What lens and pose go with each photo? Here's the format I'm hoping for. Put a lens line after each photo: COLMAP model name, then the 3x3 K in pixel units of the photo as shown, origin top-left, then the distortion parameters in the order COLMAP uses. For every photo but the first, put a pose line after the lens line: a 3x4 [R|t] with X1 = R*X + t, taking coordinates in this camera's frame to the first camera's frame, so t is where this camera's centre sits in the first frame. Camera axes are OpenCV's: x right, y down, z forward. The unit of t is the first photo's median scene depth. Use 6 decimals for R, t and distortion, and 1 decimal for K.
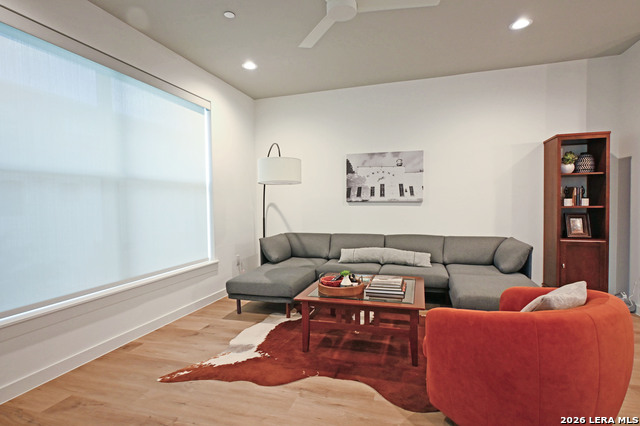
lens RADIAL K [[324.7, 0, 333.4], [0, 324.7, 215.4], [0, 0, 1]] dist [0.001316, 0.000231]
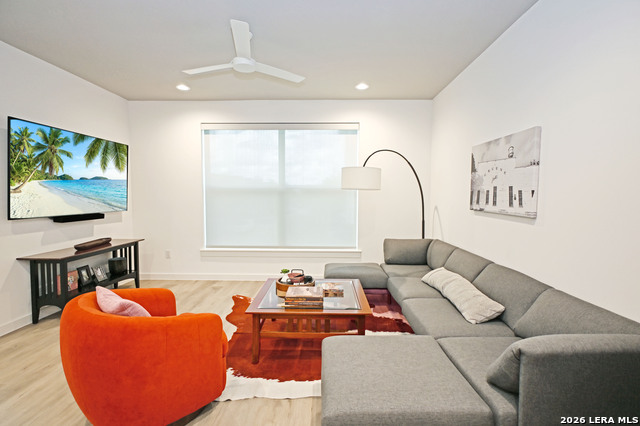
lens RADIAL K [[322.7, 0, 321.8], [0, 322.7, 209.1], [0, 0, 1]] dist [0.020551, -0.000132]
pose [[0.245775, 0.061655, -0.967364, 0.722436], [-0.046065, 0.997590, 0.051878, -0.069295], [0.968232, 0.031812, 0.248023, 0.499233]]
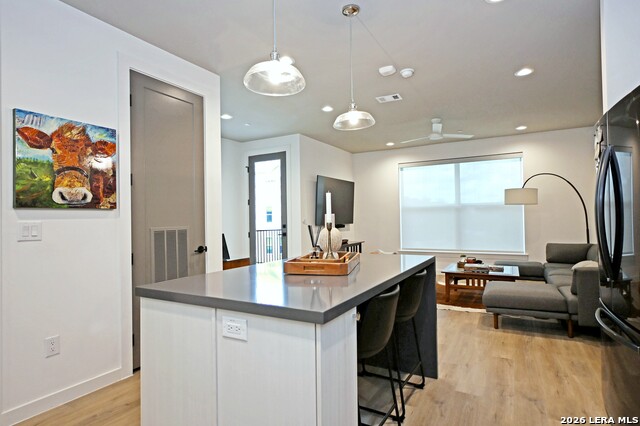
lens RADIAL K [[356.3, 0, 308.4], [0, 356.3, 213.8], [0, 0, 1]] dist [-0.007804, -0.000854]
pose [[-0.253950, 0.008319, -0.967182, 1.393036], [-0.021153, 0.999676, 0.014152, -0.049919], [0.966986, 0.024053, -0.253691, 0.385881]]
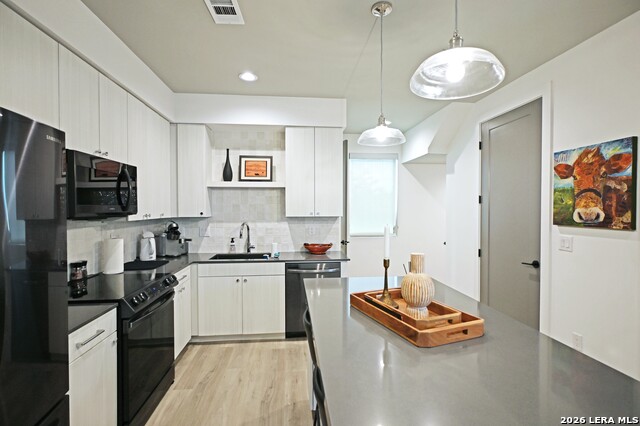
lens RADIAL K [[324.7, 0, 327.3], [0, 324.7, 210.7], [0, 0, 1]] dist [0.001316, 0.000231]
pose [[-0.369364, 0.007146, 0.929257, 0.557282], [0.040675, 0.999136, 0.008485, -0.095531], [-0.928394, 0.040932, -0.369336, 0.509061]]
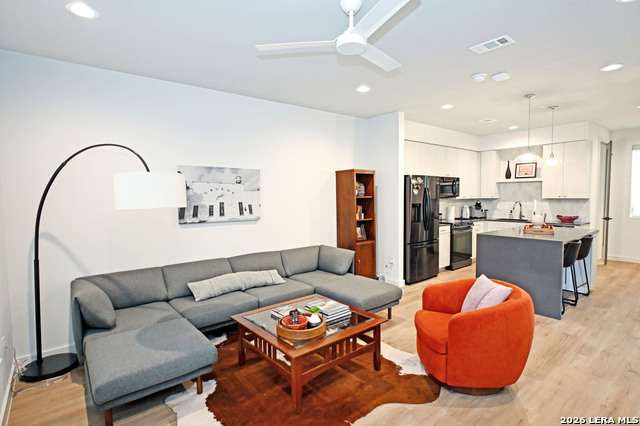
lens RADIAL K [[324.7, 0, 323.5], [0, 324.7, 210.9], [0, 0, 1]] dist [0.001316, 0.000231]
pose [[0.566128, -0.034751, 0.823584, -0.441312], [0.034771, 0.999228, 0.018261, -0.080276], [-0.823583, 0.018299, 0.566900, 0.258541]]
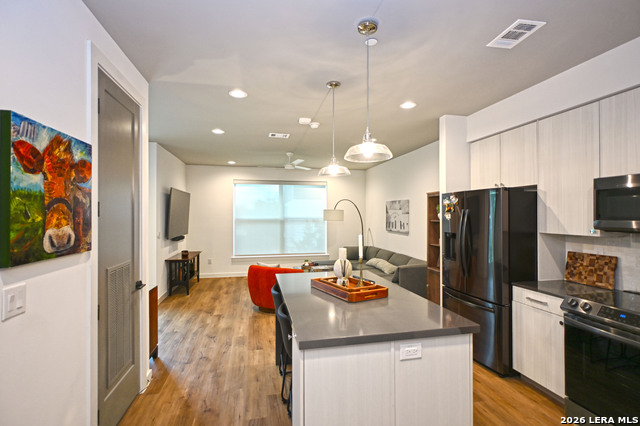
lens RADIAL K [[323.9, 0, 324.7], [0, 323.9, 211.4], [0, 0, 1]] dist [0.003614, 0.001730]
pose [[0.470376, 0.005361, -0.882450, 1.401589], [-0.042199, 0.998974, -0.016425, -0.102087], [0.881456, 0.044964, 0.470120, -0.046674]]
